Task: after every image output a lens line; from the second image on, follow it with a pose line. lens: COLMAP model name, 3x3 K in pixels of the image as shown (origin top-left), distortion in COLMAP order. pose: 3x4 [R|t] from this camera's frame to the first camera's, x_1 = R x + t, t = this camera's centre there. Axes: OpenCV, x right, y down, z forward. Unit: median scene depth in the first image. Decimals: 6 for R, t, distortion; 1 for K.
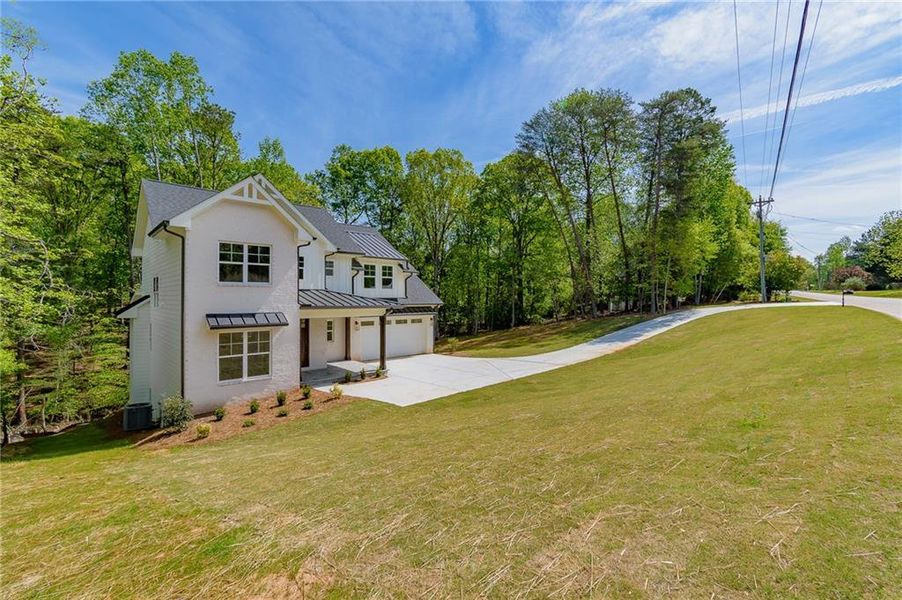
lens RADIAL K [[396.9, 0, 456.3], [0, 396.9, 298.2], [0, 0, 1]] dist [0.003745, 0.000557]
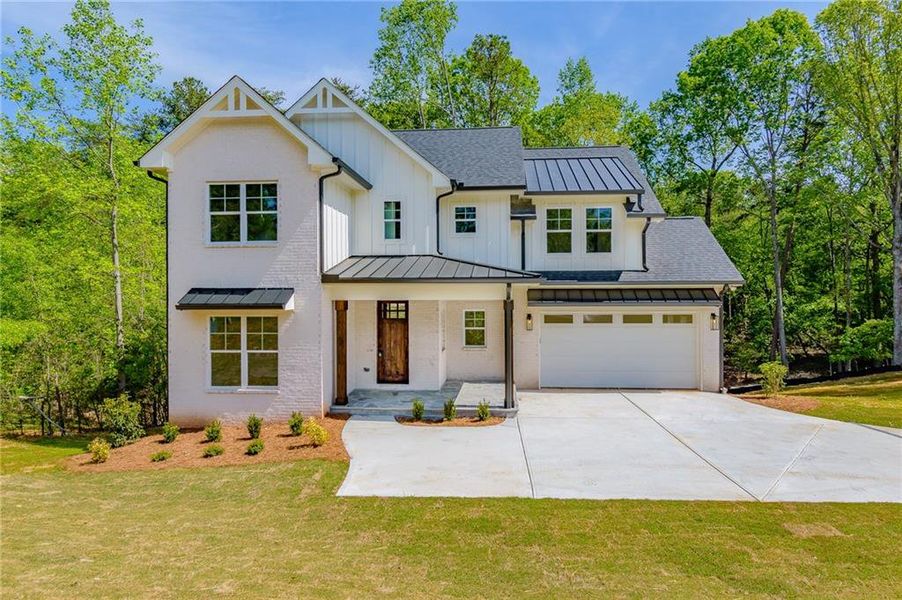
lens RADIAL K [[546.2, 0, 451.2], [0, 546.2, 295.0], [0, 0, 1]] dist [0.002958, 0.001237]
pose [[0.669550, -0.003159, -0.742761, 0.355057], [0.003730, 0.999993, -0.000891, 0.049033], [0.742758, -0.002174, 0.669556, 0.621430]]
